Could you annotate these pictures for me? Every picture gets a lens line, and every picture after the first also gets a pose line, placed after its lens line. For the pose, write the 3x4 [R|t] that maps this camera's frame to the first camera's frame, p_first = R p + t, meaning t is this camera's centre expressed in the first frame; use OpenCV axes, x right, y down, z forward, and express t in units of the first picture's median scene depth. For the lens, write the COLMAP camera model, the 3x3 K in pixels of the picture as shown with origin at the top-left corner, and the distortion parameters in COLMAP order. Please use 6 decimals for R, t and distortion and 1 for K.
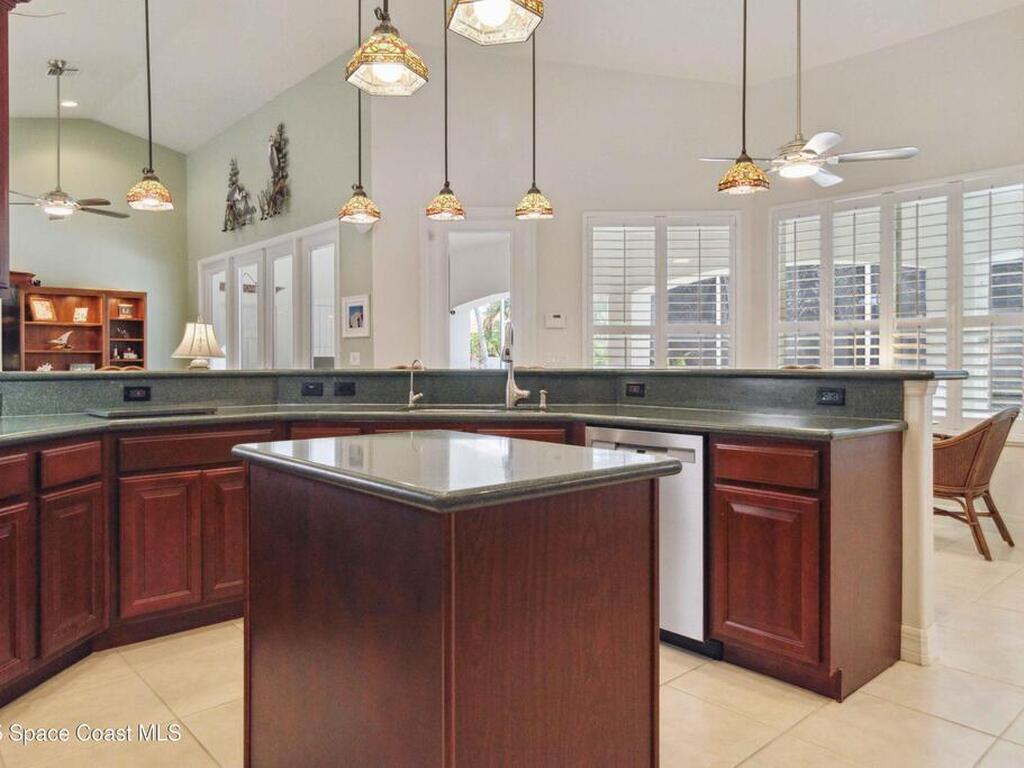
lens RADIAL K [[731.1, 0, 512.0], [0, 731.1, 384.0], [0, 0, 1]] dist [-0.001104, -0.000446]
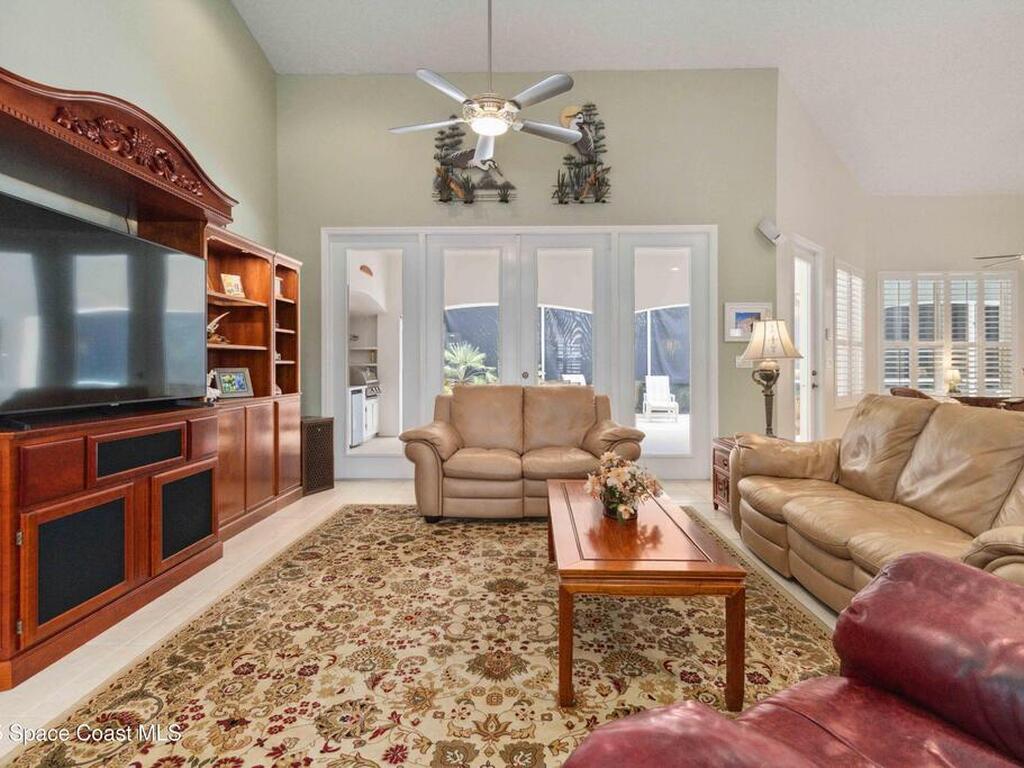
lens RADIAL K [[533.3, 0, 510.1], [0, 533.3, 364.6], [0, 0, 1]] dist [0.001683, 0.000655]
pose [[0.680530, 0.000268, 0.732720, -0.808138], [0.023541, 0.999476, -0.022230, -0.015508], [-0.732342, 0.032377, 0.680167, 0.549930]]
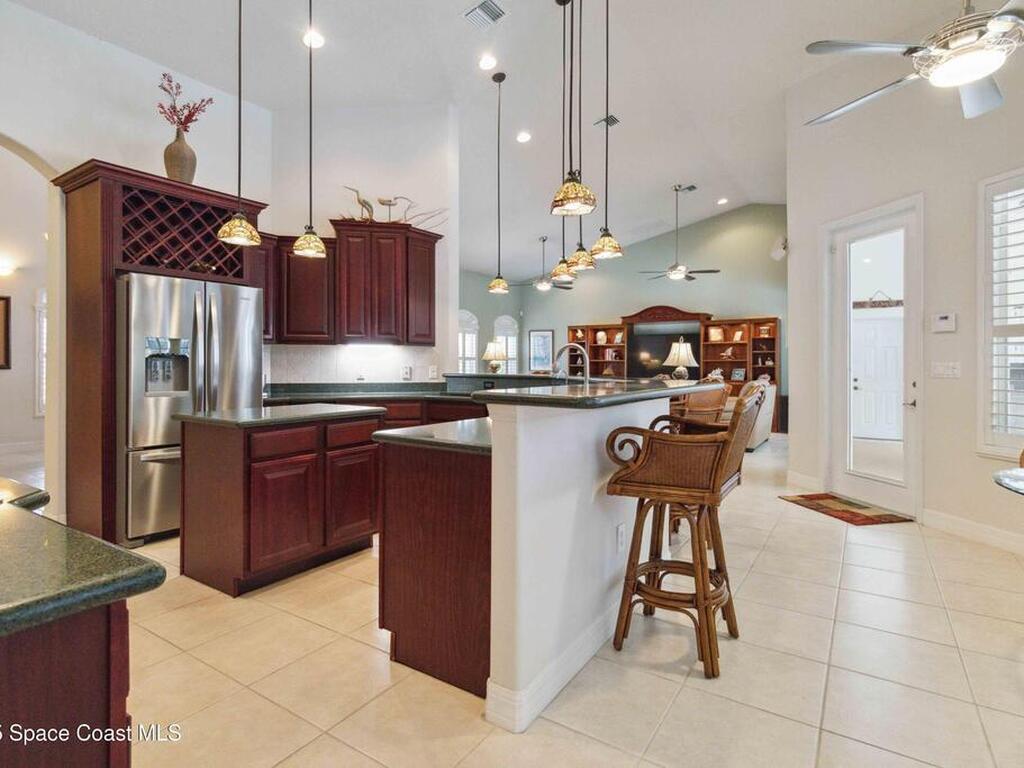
lens RADIAL K [[533.3, 0, 510.1], [0, 533.3, 364.6], [0, 0, 1]] dist [0.001683, 0.000655]
pose [[0.257534, 0.003074, -0.966264, 0.370416], [-0.032183, 0.999467, -0.005398, -0.014967], [0.965733, 0.032488, 0.257496, 0.268020]]
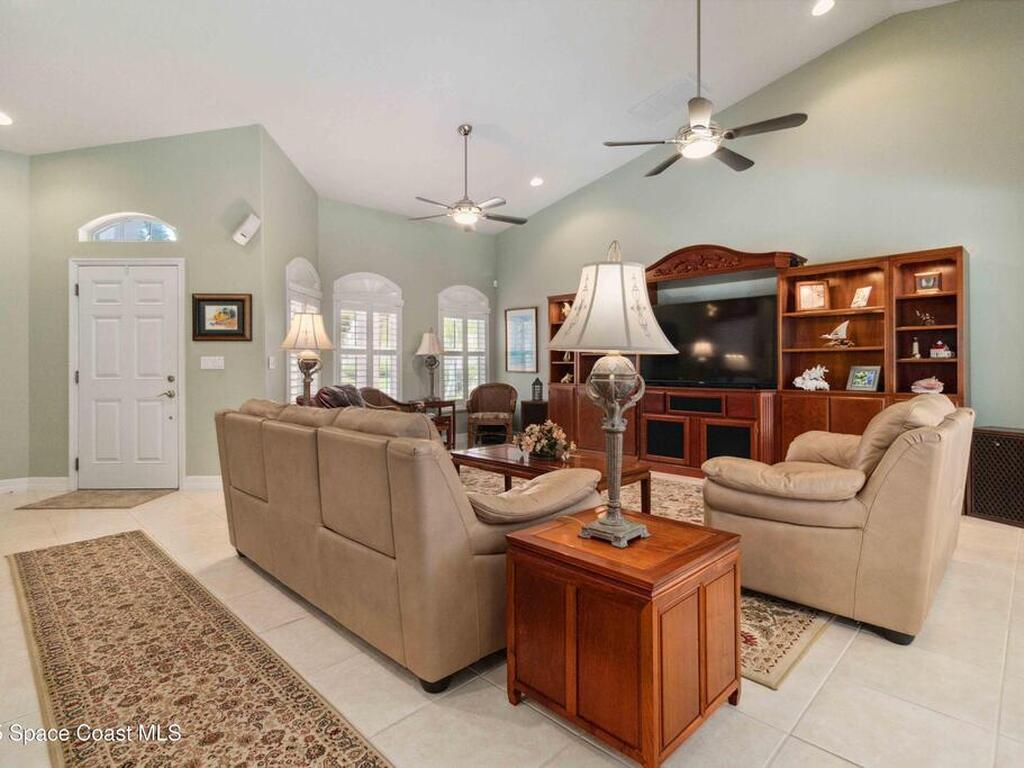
lens RADIAL K [[533.3, 0, 510.1], [0, 533.3, 364.6], [0, 0, 1]] dist [0.001683, 0.000655]
pose [[0.063430, -0.000803, -0.997986, -0.096406], [-0.028333, 0.999595, -0.002605, -0.018495], [0.997584, 0.028441, 0.063382, 0.647493]]
